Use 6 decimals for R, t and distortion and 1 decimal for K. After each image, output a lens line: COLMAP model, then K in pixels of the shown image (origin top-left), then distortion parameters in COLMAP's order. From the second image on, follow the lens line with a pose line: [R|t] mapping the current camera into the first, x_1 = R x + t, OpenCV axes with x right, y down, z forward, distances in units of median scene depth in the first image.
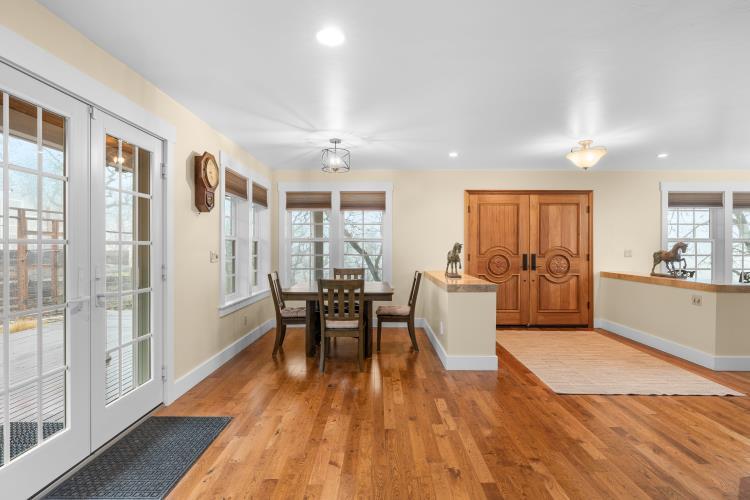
lens RADIAL K [[369.2, 0, 381.1], [0, 369.2, 248.3], [0, 0, 1]] dist [-0.000273, 0.000471]
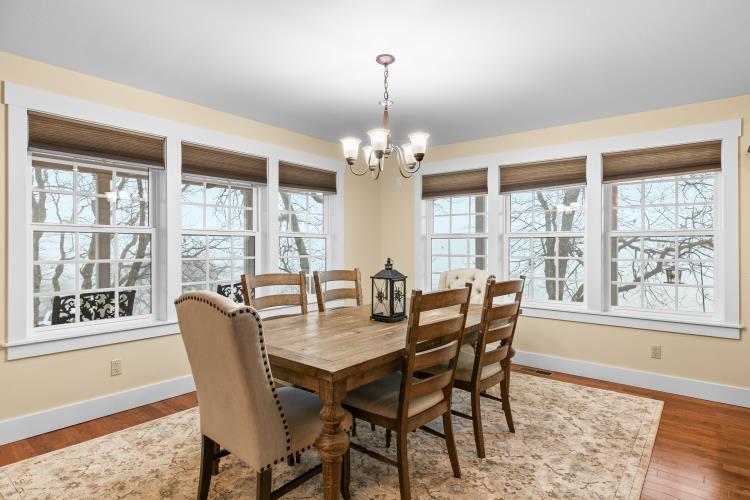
lens RADIAL K [[421.5, 0, 370.5], [0, 421.5, 248.0], [0, 0, 1]] dist [0.002486, -0.002270]
pose [[0.631552, -0.003406, 0.775326, 0.793067], [0.003155, 0.999993, 0.001823, 0.002465], [-0.775327, 0.001295, 0.631558, 0.488447]]
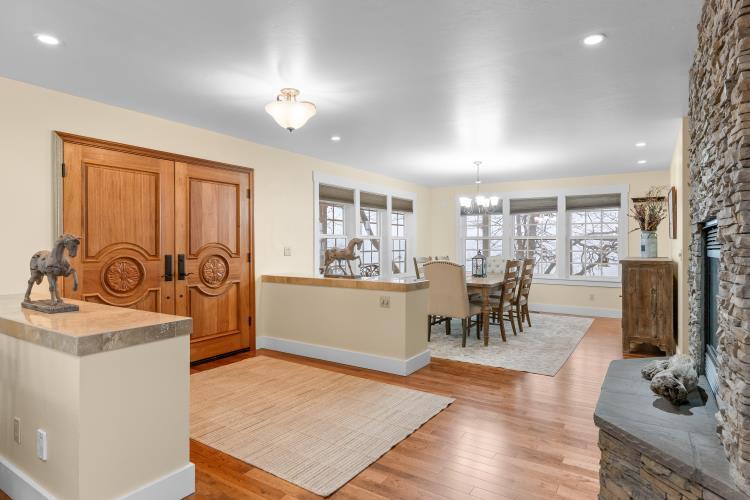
lens RADIAL K [[421.5, 0, 376.1], [0, 421.5, 247.2], [0, 0, 1]] dist [0.002486, -0.002270]
pose [[0.547908, -0.007966, 0.836500, -0.018408], [0.005434, 0.999967, 0.005964, -0.000158], [-0.836521, 0.001278, 0.547934, 0.382623]]
